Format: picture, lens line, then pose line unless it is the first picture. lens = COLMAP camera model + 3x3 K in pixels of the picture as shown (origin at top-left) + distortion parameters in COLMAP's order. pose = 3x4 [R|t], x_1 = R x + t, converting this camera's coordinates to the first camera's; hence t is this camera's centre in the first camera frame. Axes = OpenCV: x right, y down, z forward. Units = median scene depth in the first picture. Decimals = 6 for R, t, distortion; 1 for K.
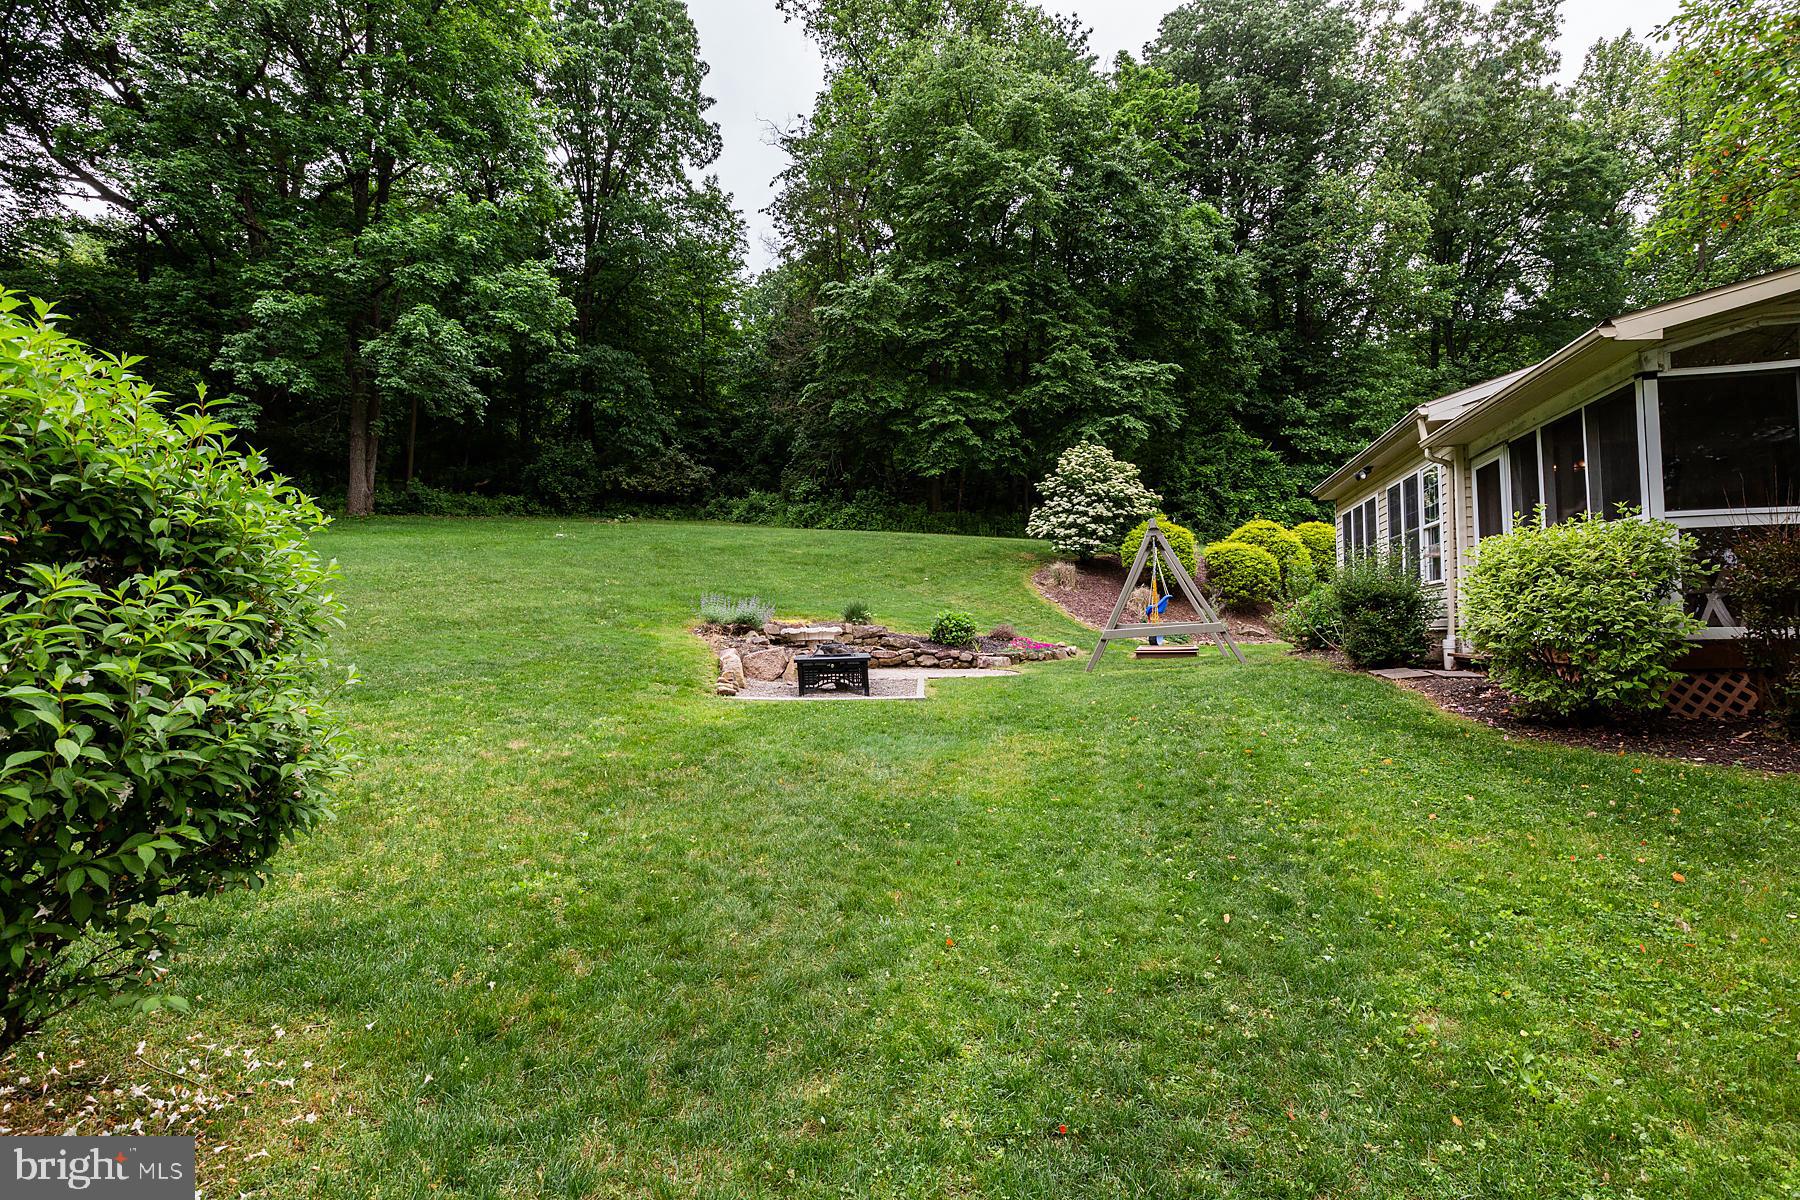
lens RADIAL K [[901.6, 0, 912.6], [0, 901.6, 593.7], [0, 0, 1]] dist [-0.002465, -0.001035]
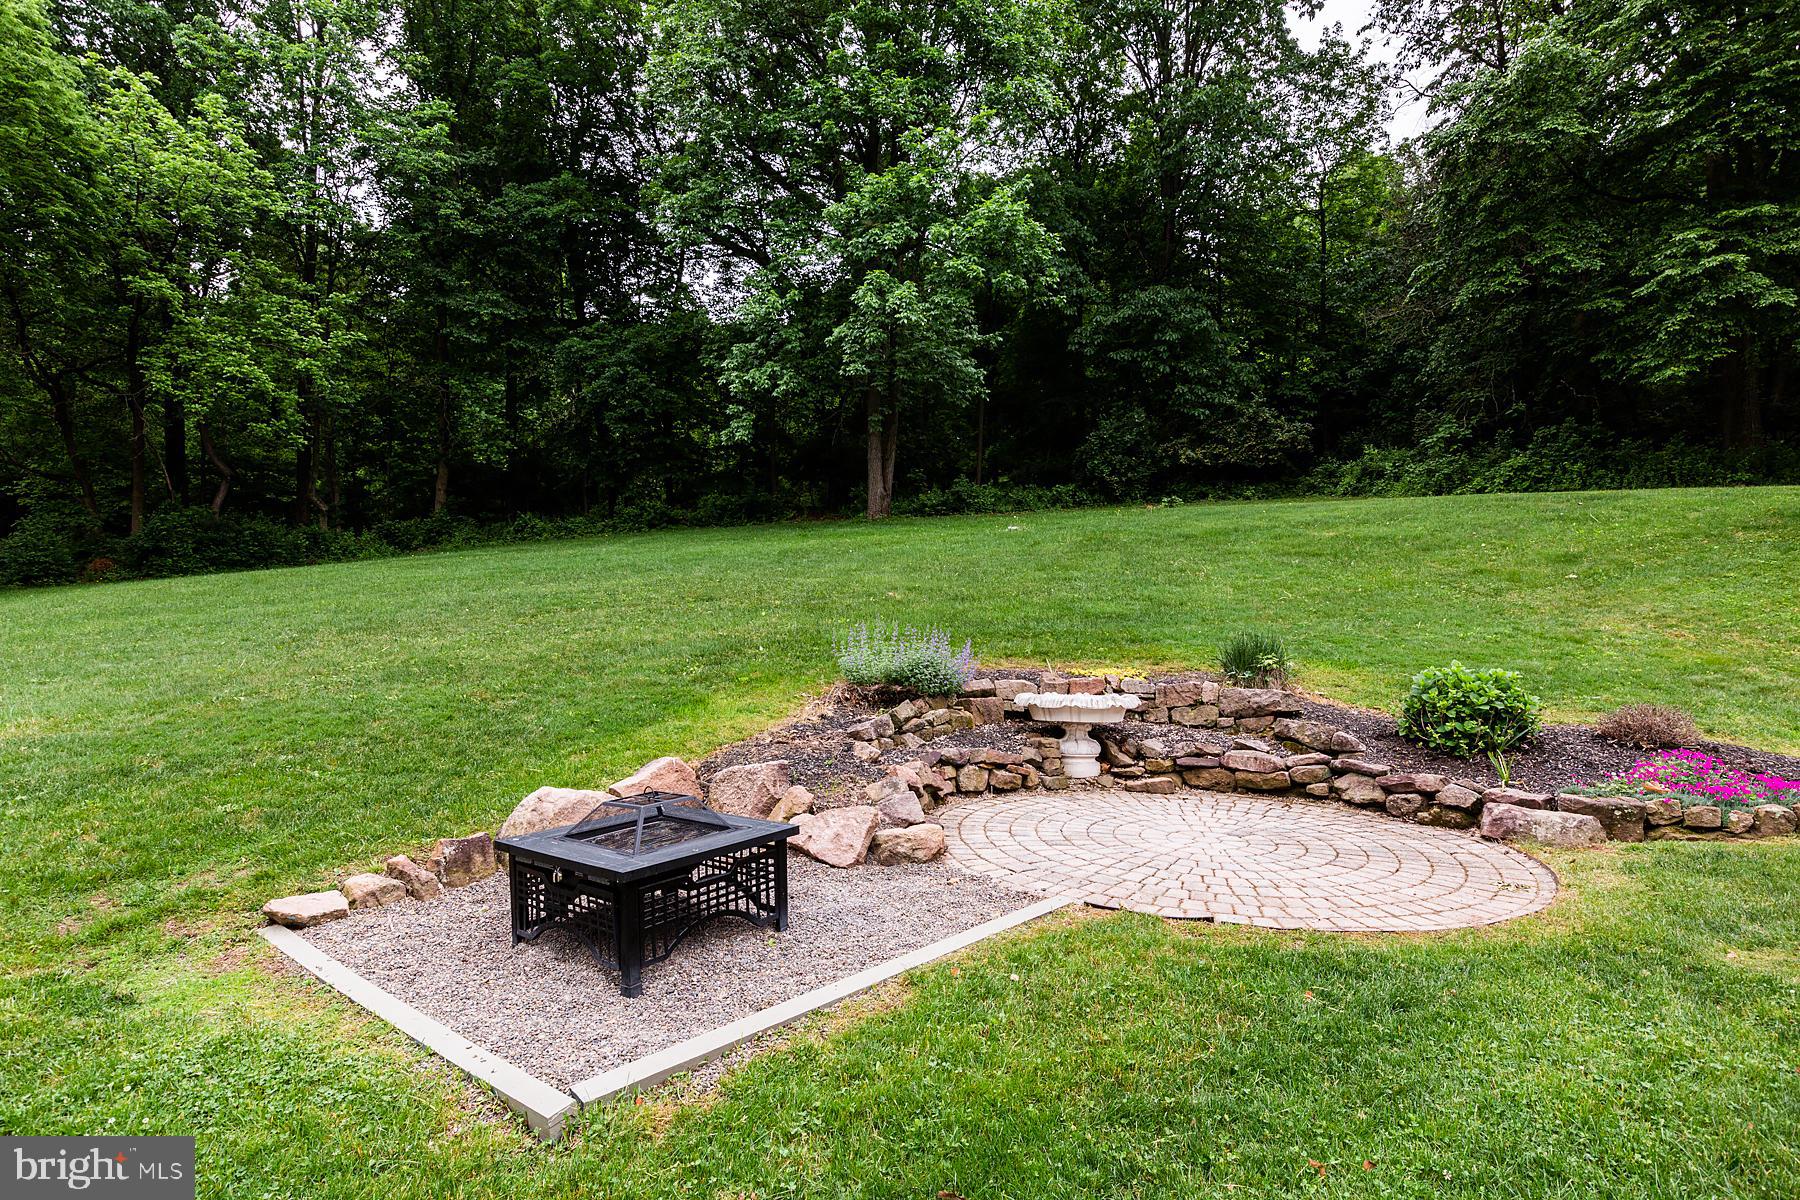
lens RADIAL K [[951.8, 0, 884.8], [0, 951.8, 600.2], [0, 0, 1]] dist [-0.005022, 0.001449]
pose [[0.719217, -0.003060, -0.694779, 0.078567], [0.011073, 0.999914, 0.007058, -0.008079], [0.694698, -0.012770, 0.719189, 0.265472]]
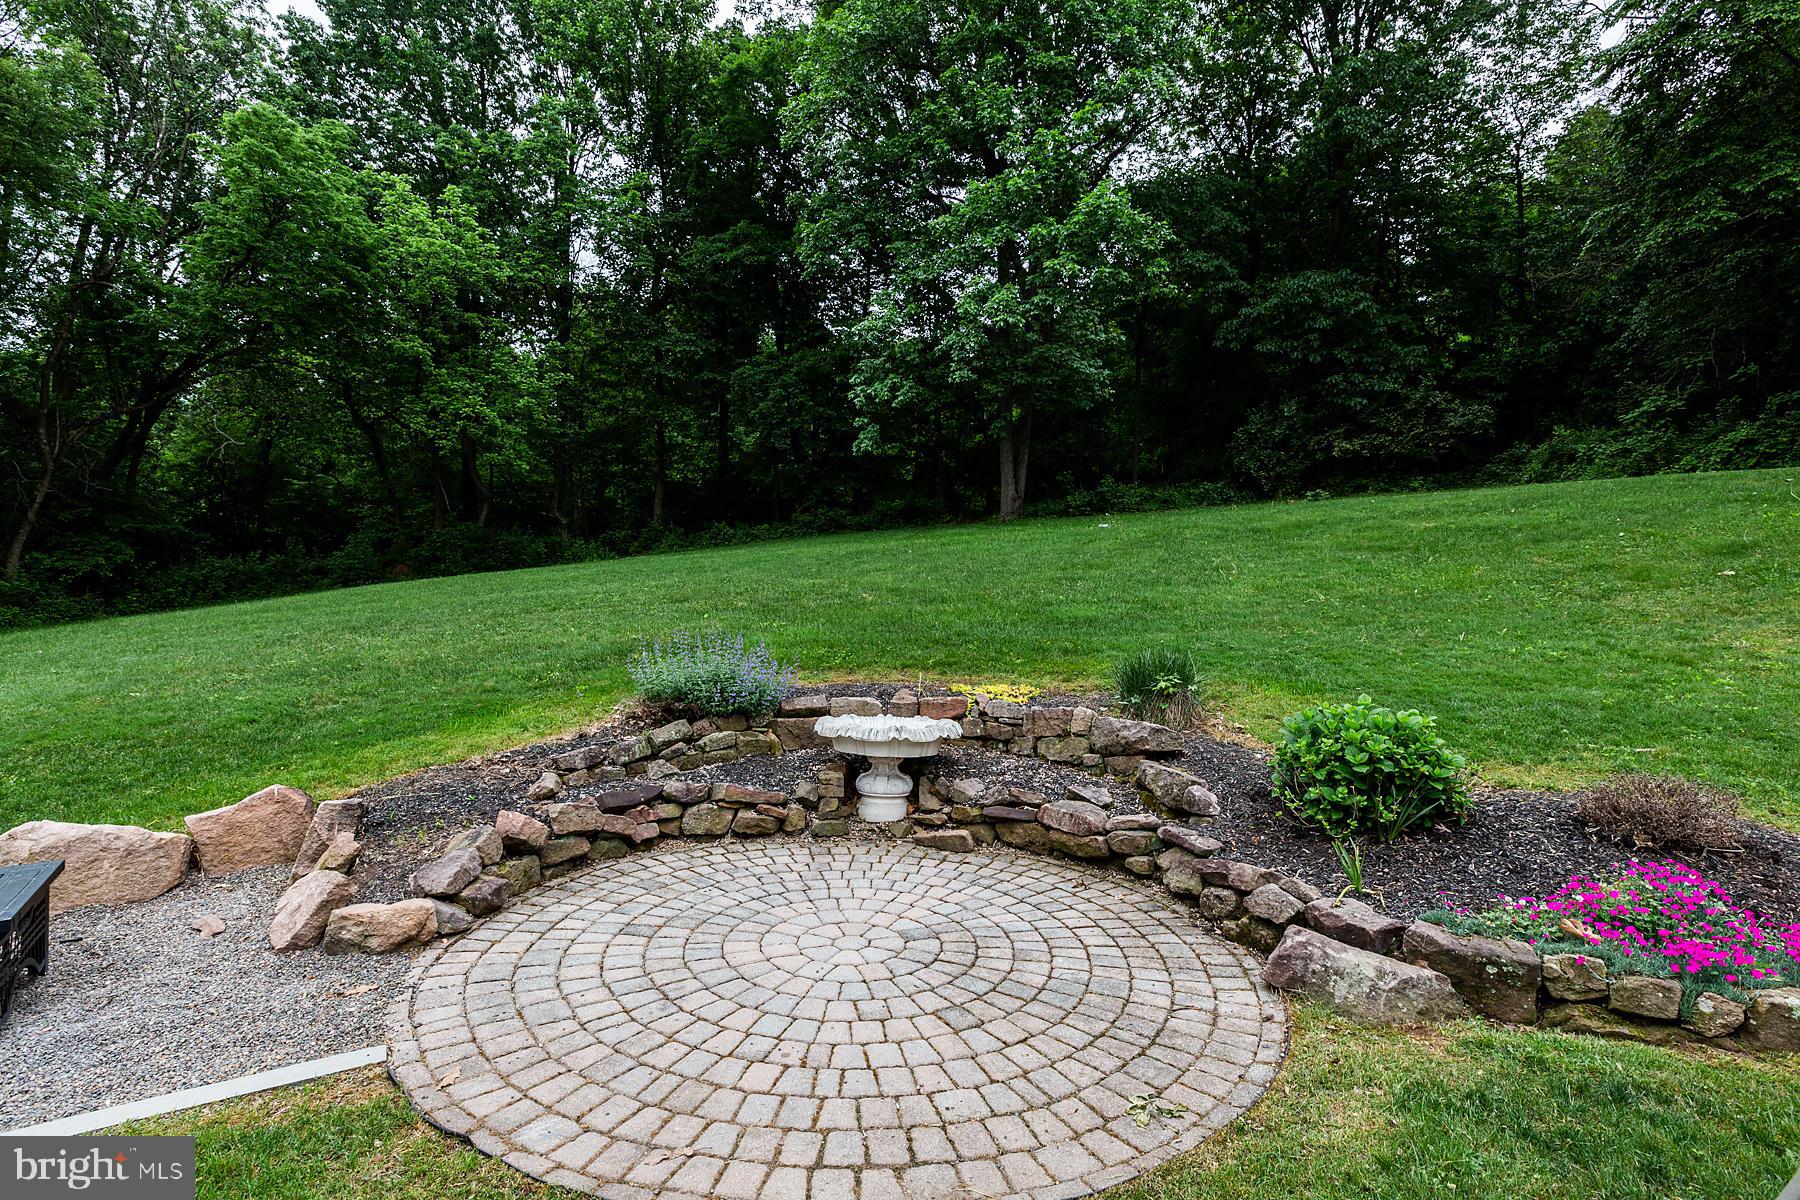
lens RADIAL K [[846.6, 0, 890.2], [0, 846.6, 597.4], [0, 0, 1]] dist [-0.005258, -0.000739]
pose [[0.519856, -0.001710, -0.854252, 0.099131], [0.012067, 0.999913, 0.005341, -0.008848], [0.854169, -0.013084, 0.519832, 0.377684]]
